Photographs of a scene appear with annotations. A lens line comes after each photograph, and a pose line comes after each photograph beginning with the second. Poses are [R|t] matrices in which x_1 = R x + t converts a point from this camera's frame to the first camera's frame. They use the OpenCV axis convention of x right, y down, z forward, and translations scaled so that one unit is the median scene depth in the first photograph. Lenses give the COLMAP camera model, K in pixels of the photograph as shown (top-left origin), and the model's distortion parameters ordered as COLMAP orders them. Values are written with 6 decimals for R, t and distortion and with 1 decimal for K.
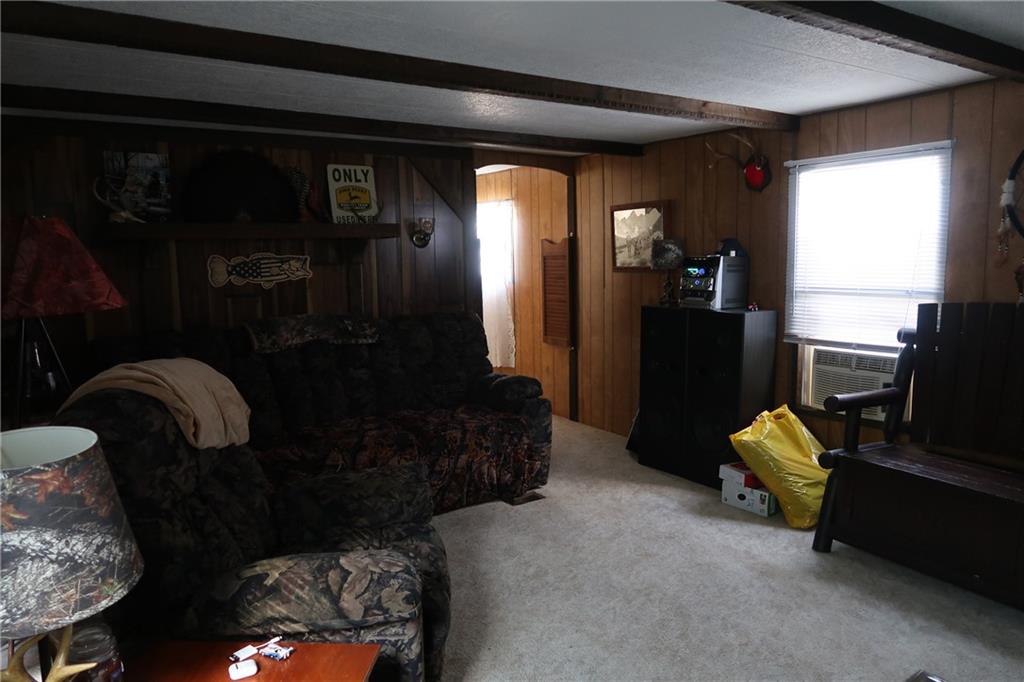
lens RADIAL K [[704.5, 0, 509.4], [0, 704.5, 336.6], [0, 0, 1]] dist [-0.027583, 0.004759]
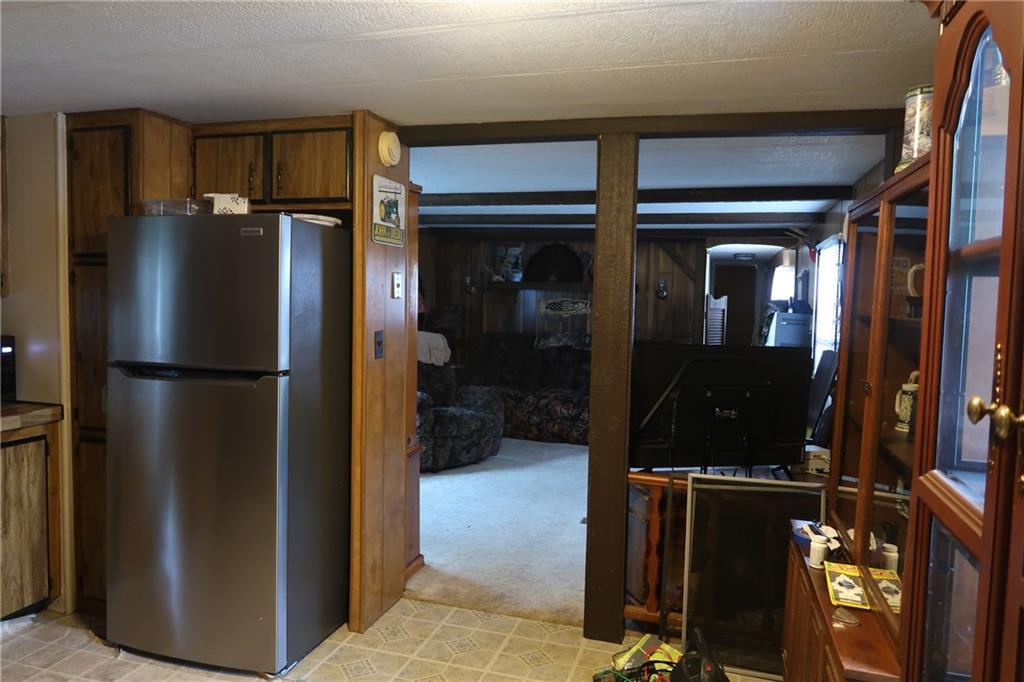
lens RADIAL K [[704.5, 0, 509.4], [0, 704.5, 336.6], [0, 0, 1]] dist [-0.027583, 0.004759]
pose [[0.627936, 0.077655, -0.774381, 1.067279], [-0.131292, 0.991319, -0.007054, 0.014819], [0.767111, 0.106100, 0.632680, -0.294218]]
